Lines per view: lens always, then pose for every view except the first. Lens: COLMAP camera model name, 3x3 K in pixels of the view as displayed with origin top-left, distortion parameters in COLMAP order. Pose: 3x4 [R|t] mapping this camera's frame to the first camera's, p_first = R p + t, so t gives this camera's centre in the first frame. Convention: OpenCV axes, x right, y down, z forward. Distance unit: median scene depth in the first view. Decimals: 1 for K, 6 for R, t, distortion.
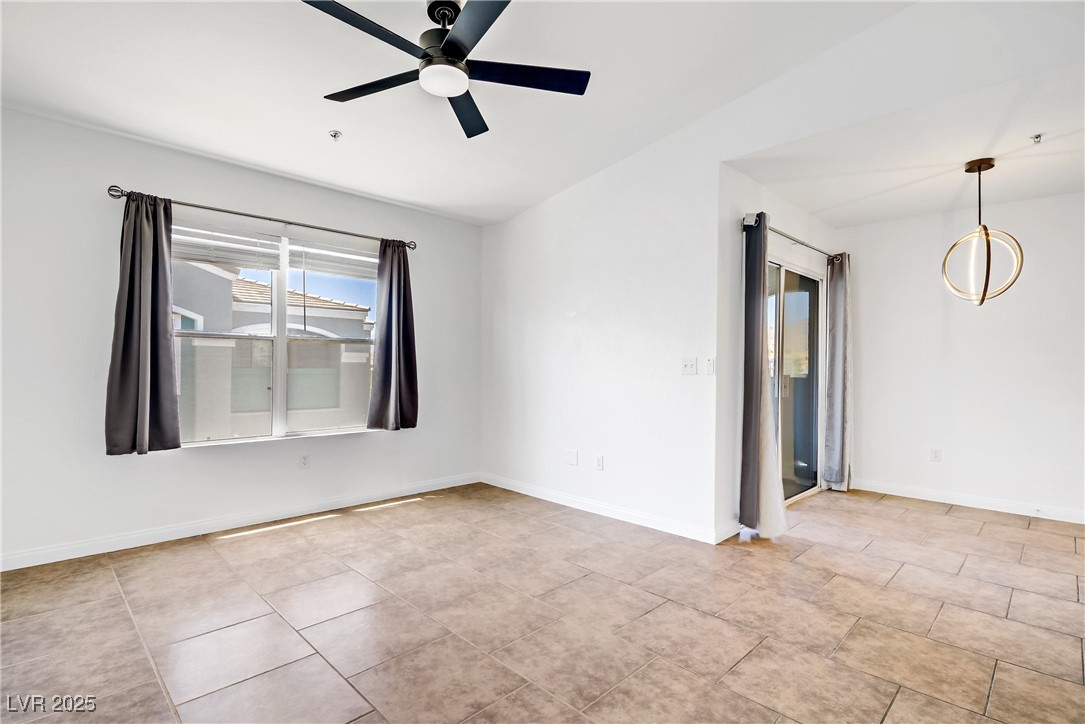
lens RADIAL K [[526.4, 0, 541.9], [0, 526.4, 361.8], [0, 0, 1]] dist [-0.000384, -0.001249]
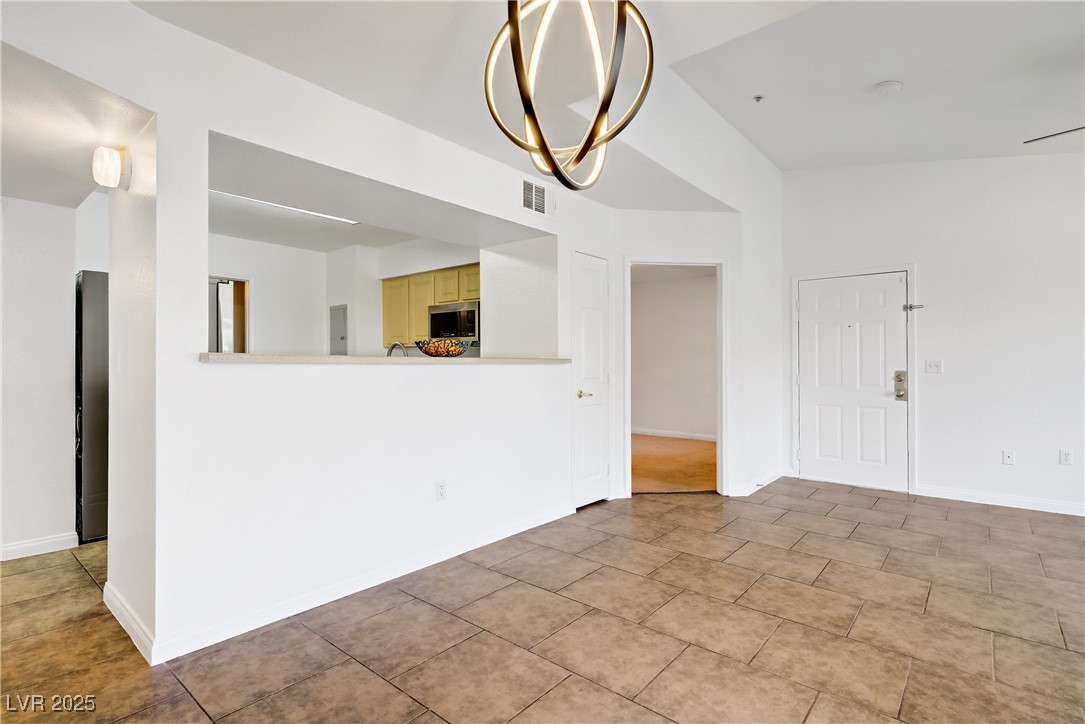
lens RADIAL K [[526.4, 0, 542.0], [0, 526.4, 360.3], [0, 0, 1]] dist [-0.000384, -0.001249]
pose [[-0.996255, -0.019811, -0.084169, 1.258540], [-0.019593, 0.999802, -0.003418, 0.016466], [0.084220, -0.001756, -0.996446, 1.928408]]
